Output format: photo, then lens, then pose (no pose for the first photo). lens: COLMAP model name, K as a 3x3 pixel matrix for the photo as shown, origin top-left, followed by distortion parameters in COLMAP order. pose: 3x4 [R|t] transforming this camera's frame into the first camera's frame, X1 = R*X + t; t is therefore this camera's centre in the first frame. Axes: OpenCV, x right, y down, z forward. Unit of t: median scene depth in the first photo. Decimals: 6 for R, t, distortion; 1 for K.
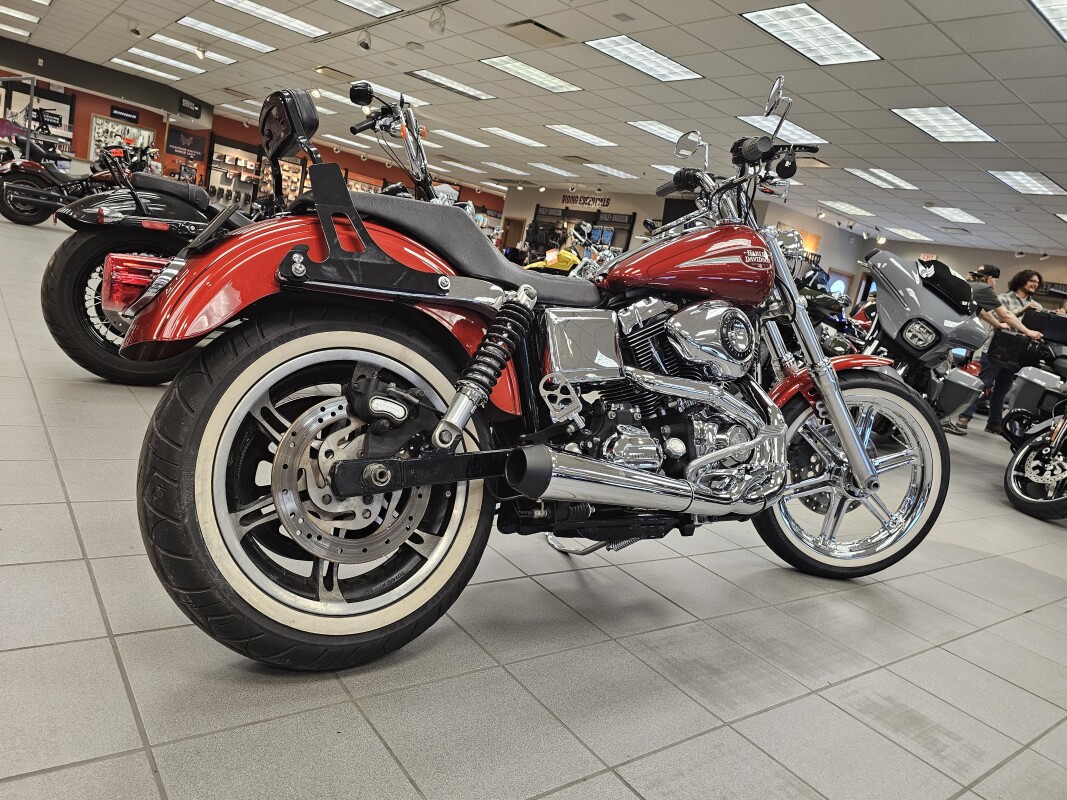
lens RADIAL K [[728.9, 0, 531.8], [0, 728.9, 402.5], [0, 0, 1]] dist [0.029961, -0.028109]
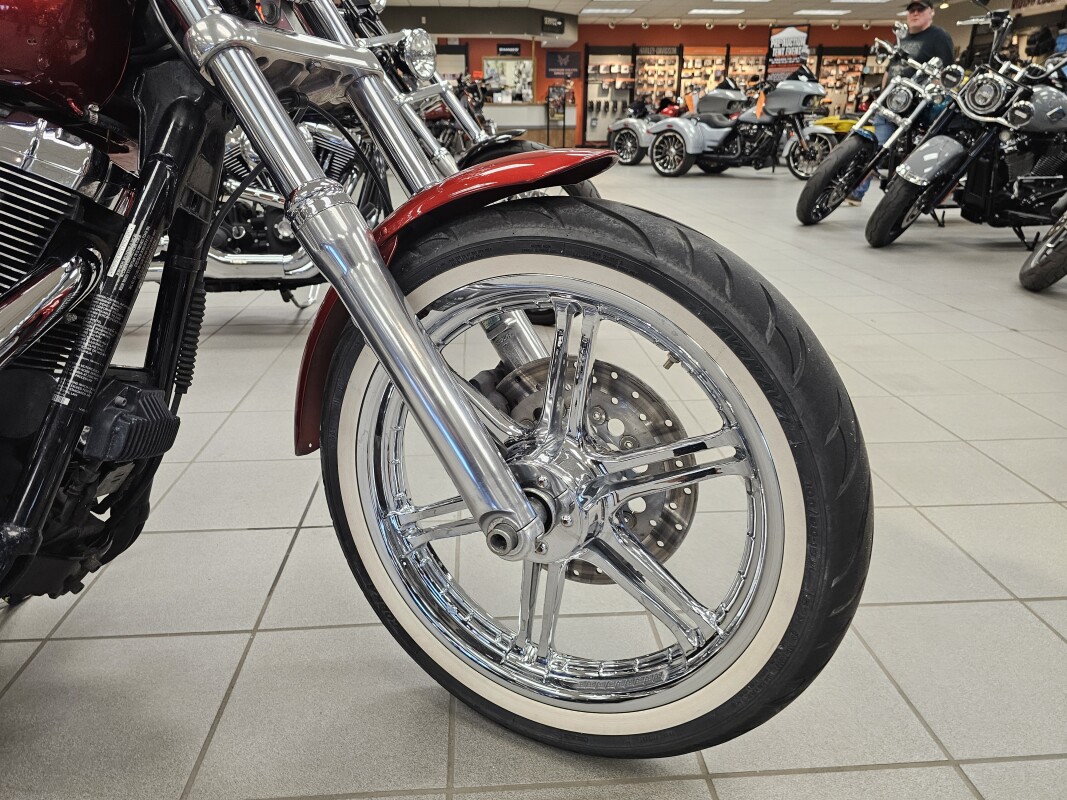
lens RADIAL K [[728.9, 0, 530.7], [0, 728.9, 404.8], [0, 0, 1]] dist [0.029961, -0.028109]
pose [[0.811718, 0.008902, -0.583981, 0.095982], [0.067563, 0.991740, 0.109028, 0.001878], [0.580128, -0.127956, 0.804412, 0.107848]]
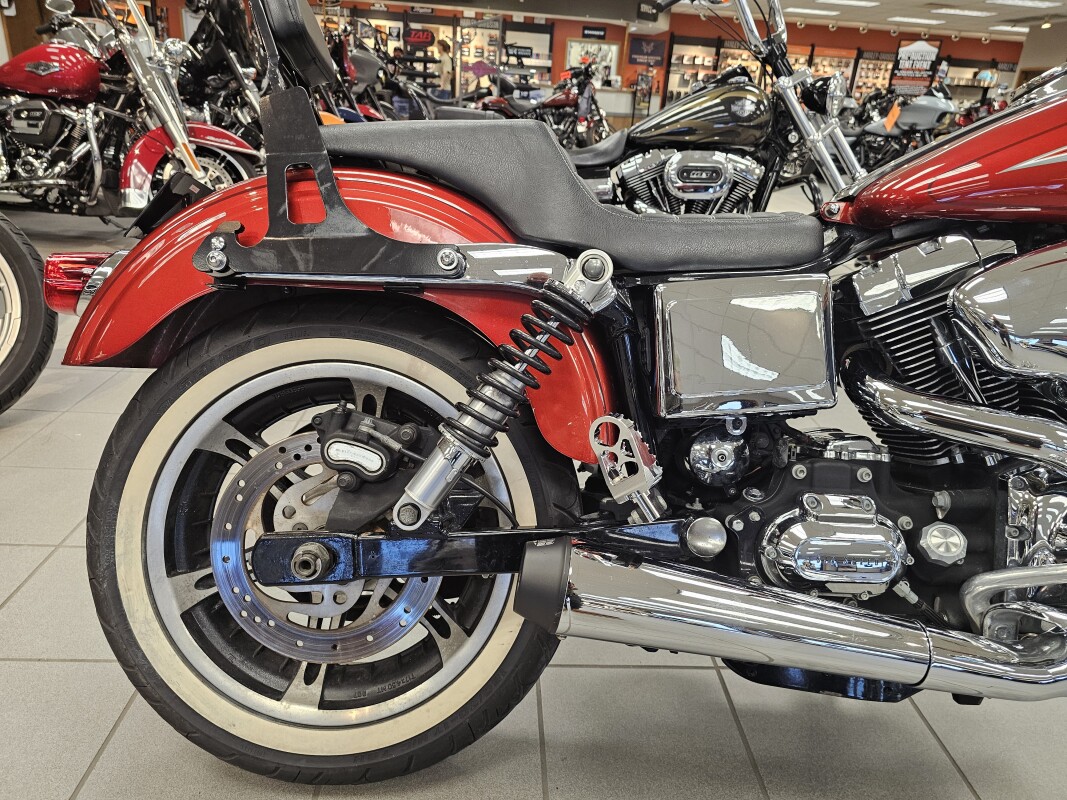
lens RADIAL K [[728.9, 0, 535.6], [0, 728.9, 407.1], [0, 0, 1]] dist [0.029961, -0.028109]
pose [[0.814291, 0.086492, -0.573977, 0.027173], [-0.004937, 0.989833, 0.142152, -0.011326], [0.580436, -0.112919, 0.806438, 0.046868]]
